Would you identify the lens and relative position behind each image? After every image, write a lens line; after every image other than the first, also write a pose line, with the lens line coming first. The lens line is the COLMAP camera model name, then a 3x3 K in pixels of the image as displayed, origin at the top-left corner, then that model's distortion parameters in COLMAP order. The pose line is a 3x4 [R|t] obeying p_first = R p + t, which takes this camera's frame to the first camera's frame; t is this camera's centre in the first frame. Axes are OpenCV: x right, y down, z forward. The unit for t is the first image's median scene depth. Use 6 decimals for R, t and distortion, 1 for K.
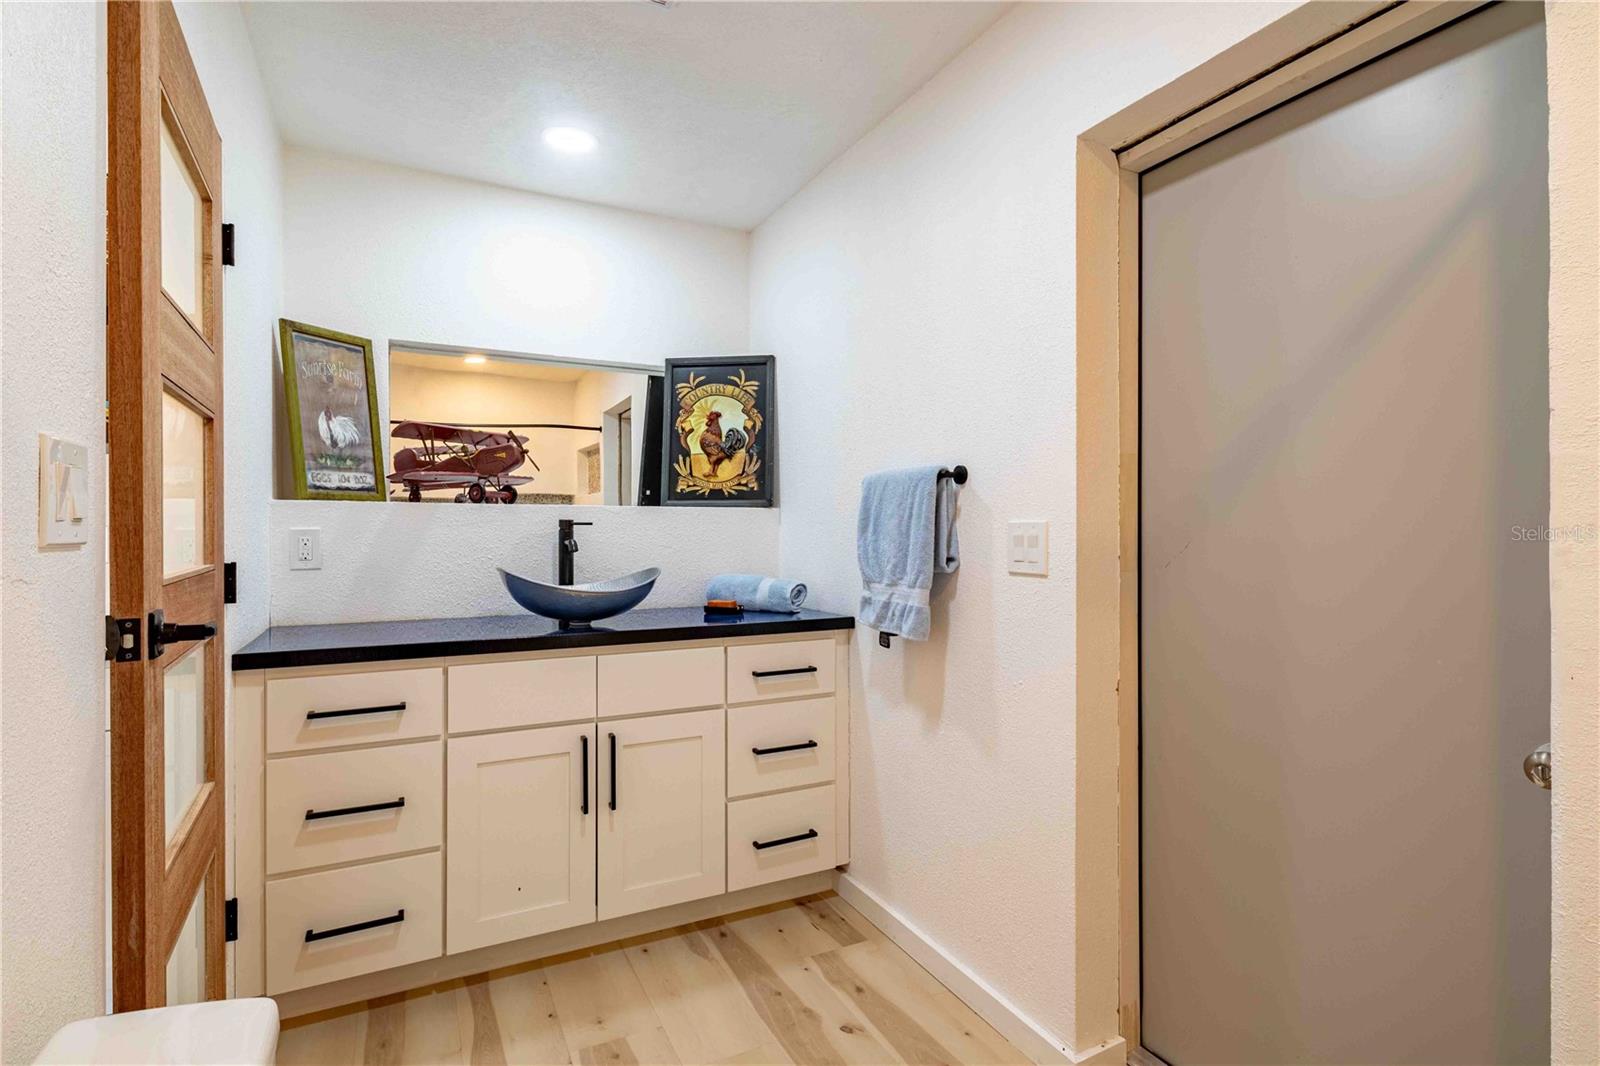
lens RADIAL K [[787.2, 0, 797.4], [0, 787.2, 534.6], [0, 0, 1]] dist [0.012824, -0.006827]
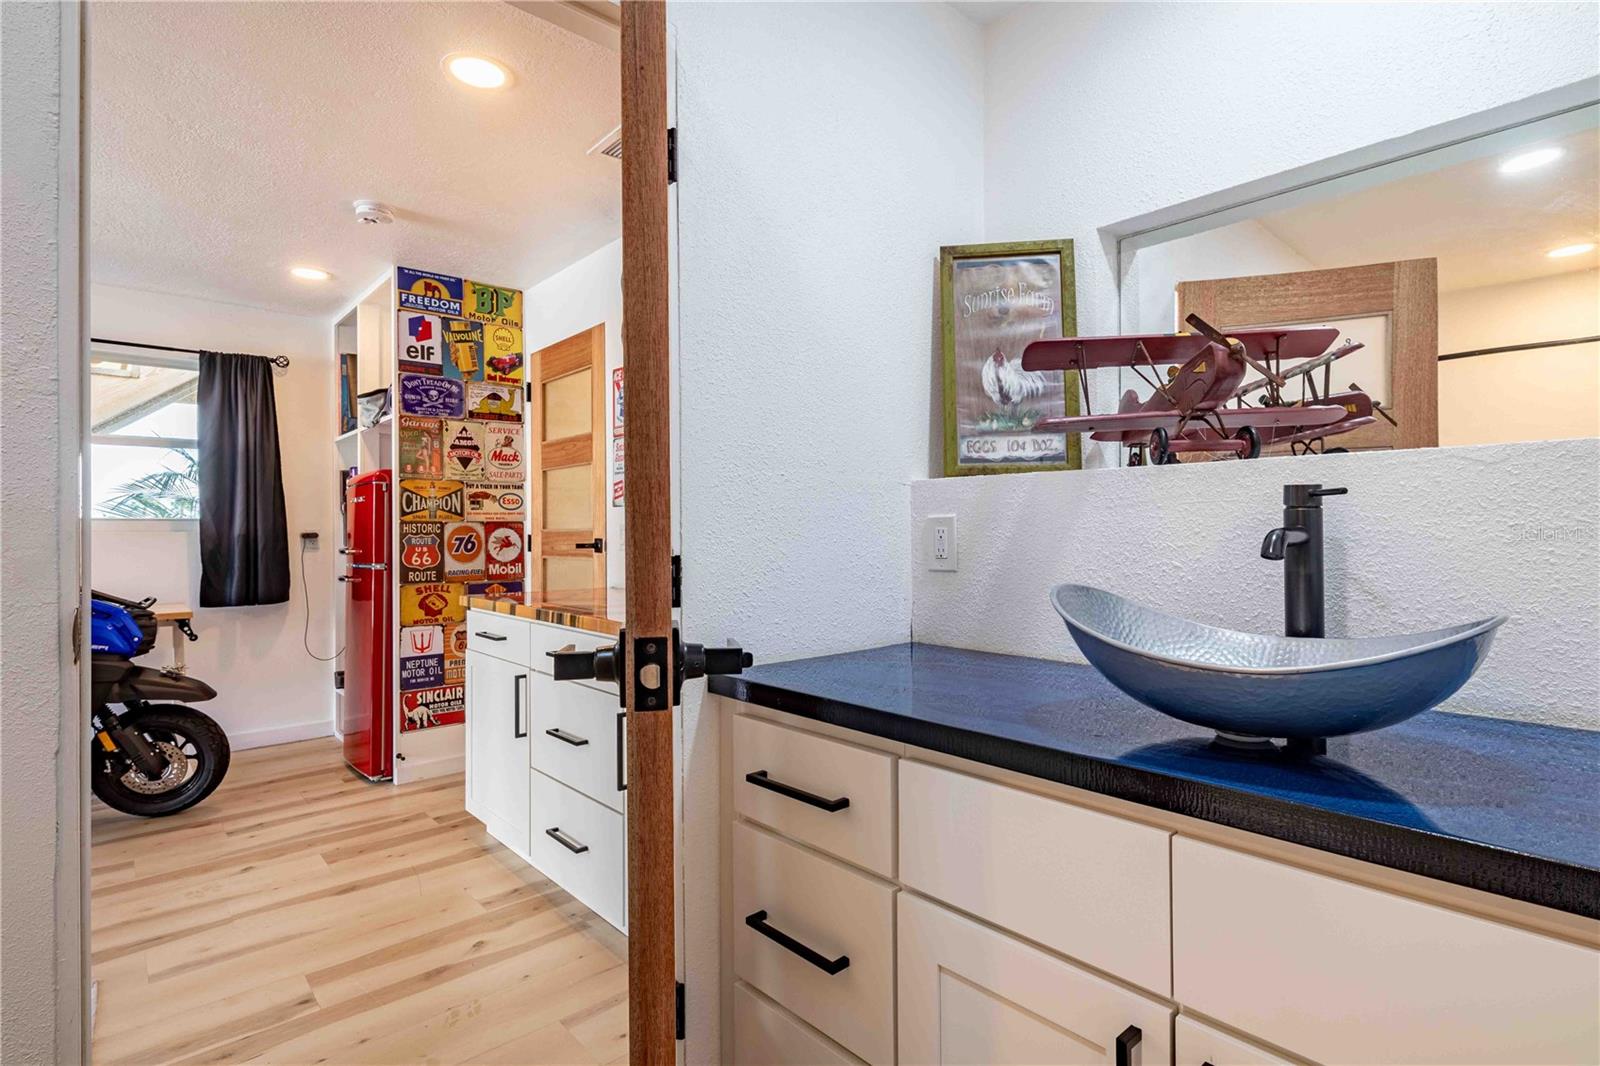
lens RADIAL K [[787.2, 0, 812.5], [0, 787.2, 534.0], [0, 0, 1]] dist [0.012824, -0.006827]
pose [[0.270541, -0.000456, -0.962708, 0.057857], [0.001147, 0.999999, -0.000151, 0.008645], [0.962708, -0.001064, 0.270542, 0.642268]]
